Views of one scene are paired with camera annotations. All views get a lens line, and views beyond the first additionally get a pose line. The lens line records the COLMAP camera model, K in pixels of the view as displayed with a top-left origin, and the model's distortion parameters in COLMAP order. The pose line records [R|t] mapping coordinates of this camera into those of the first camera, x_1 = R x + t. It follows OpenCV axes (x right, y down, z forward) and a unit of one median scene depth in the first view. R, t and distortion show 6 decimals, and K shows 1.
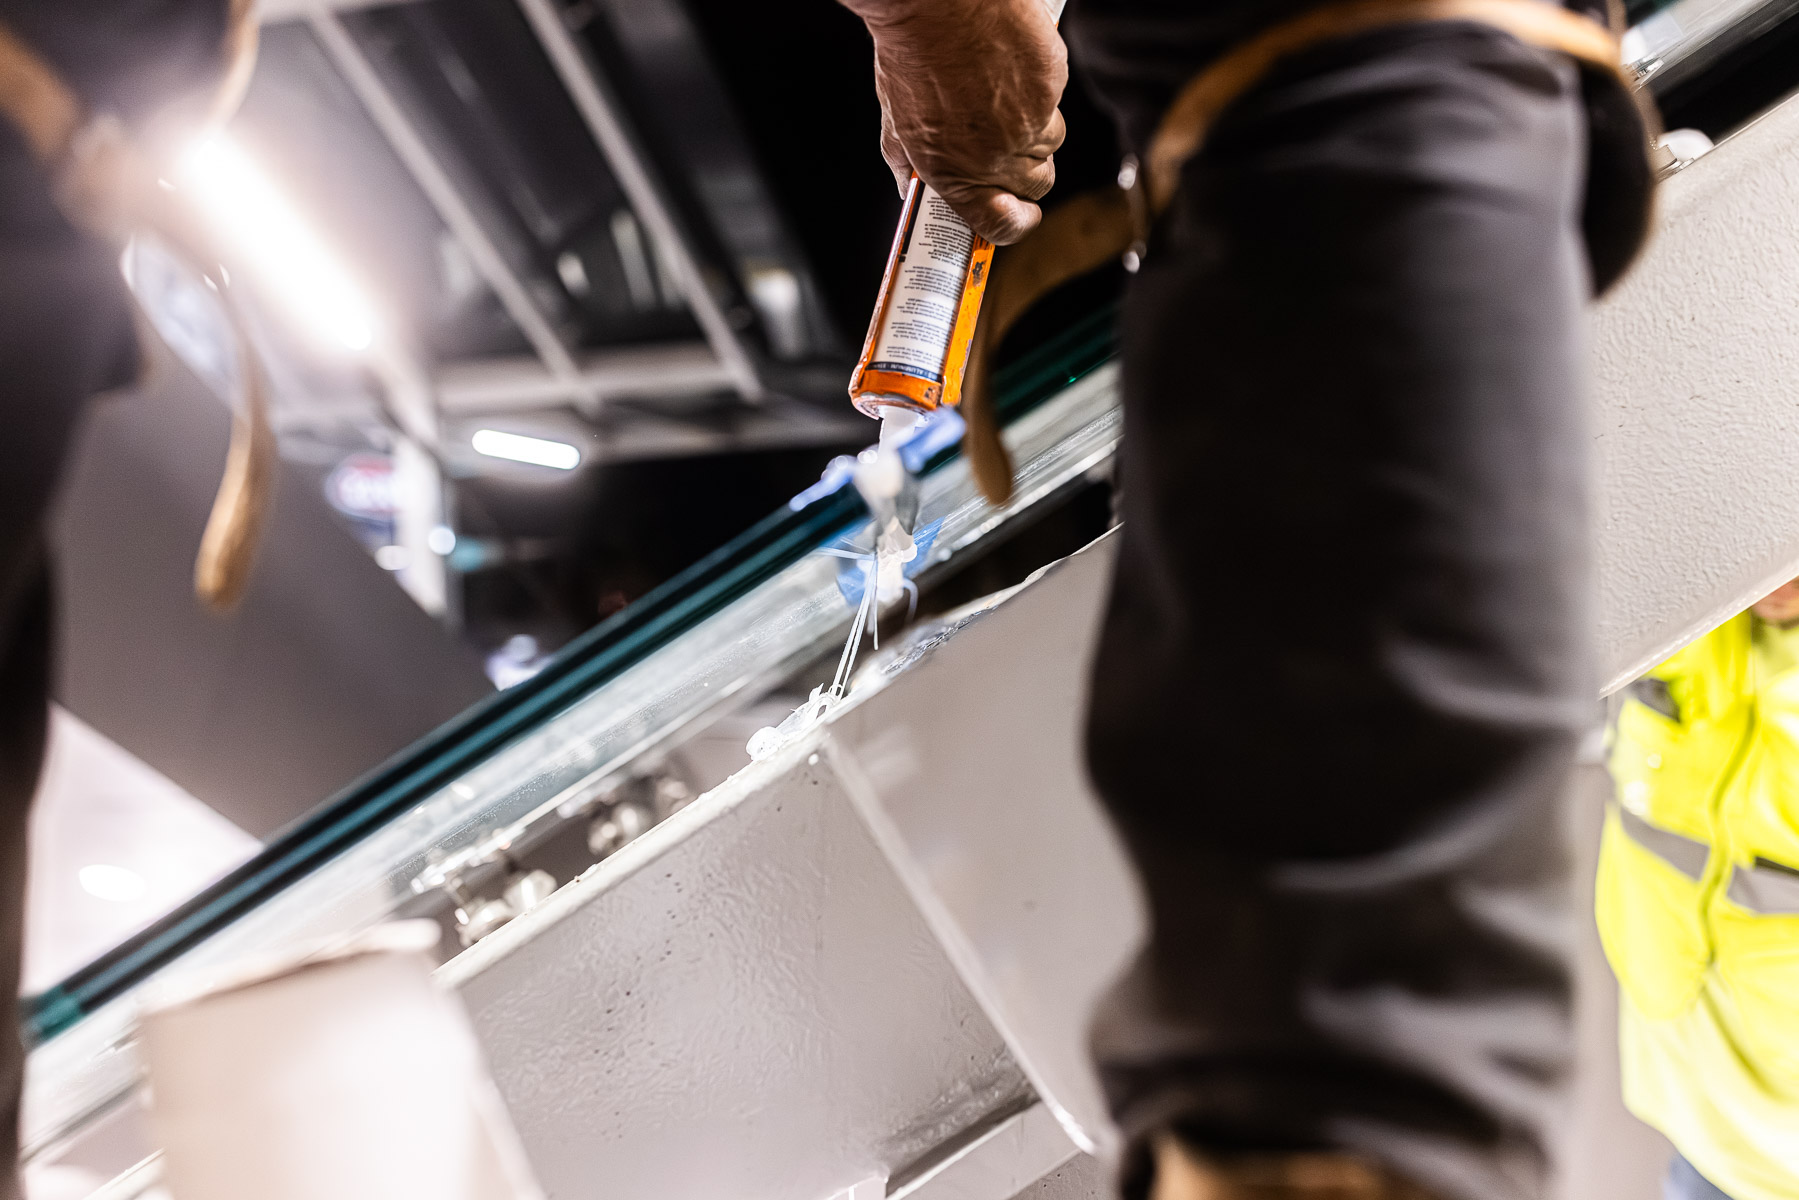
lens RADIAL K [[1708.3, 0, 821.7], [0, 1708.3, 603.1], [0, 0, 1]] dist [-0.018025, 0.002084]
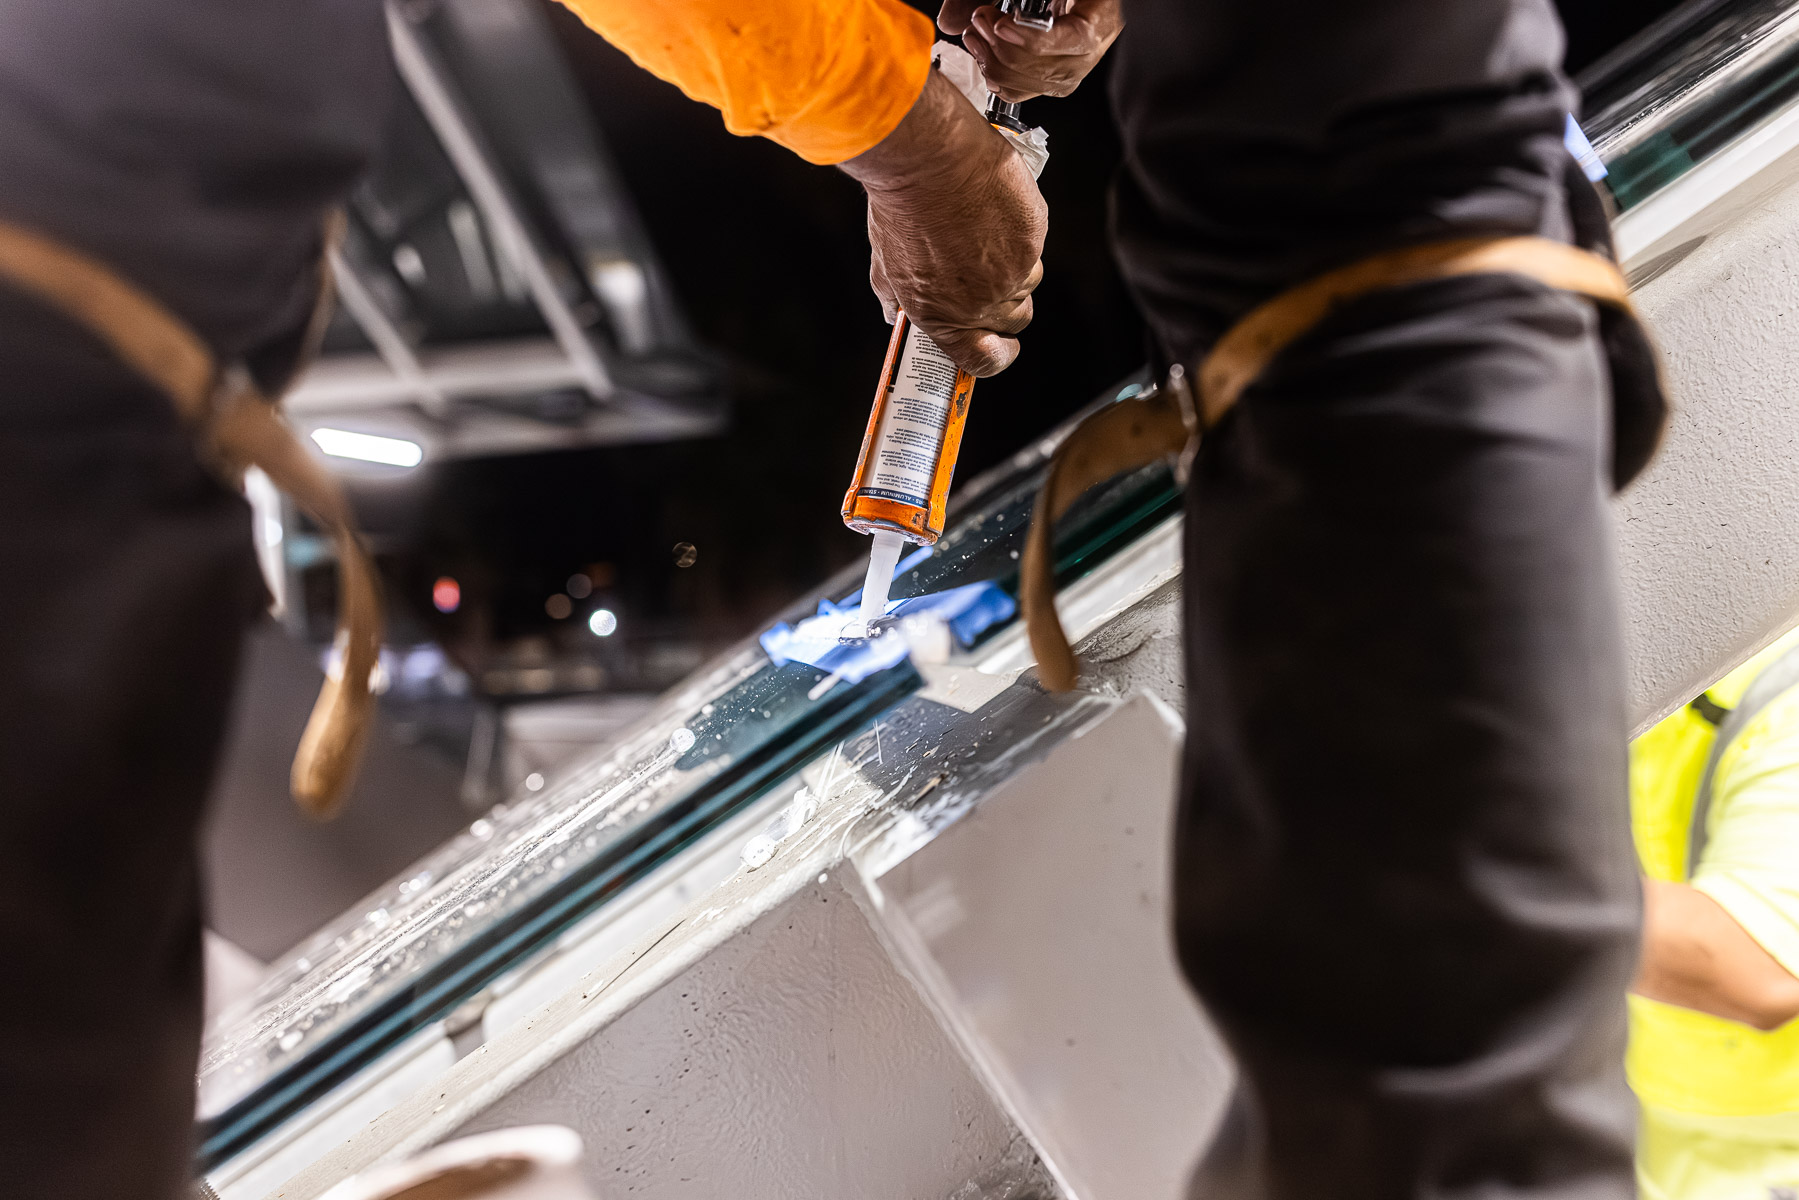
lens RADIAL K [[1726.0, 0, 787.6], [0, 1726.0, 556.6], [0, 0, 1]] dist [0.014783, -0.026173]
pose [[0.995280, -0.022001, 0.094519, -0.119958], [0.021810, 0.999757, 0.003053, -0.106857], [-0.094563, -0.000977, 0.995518, -0.044412]]
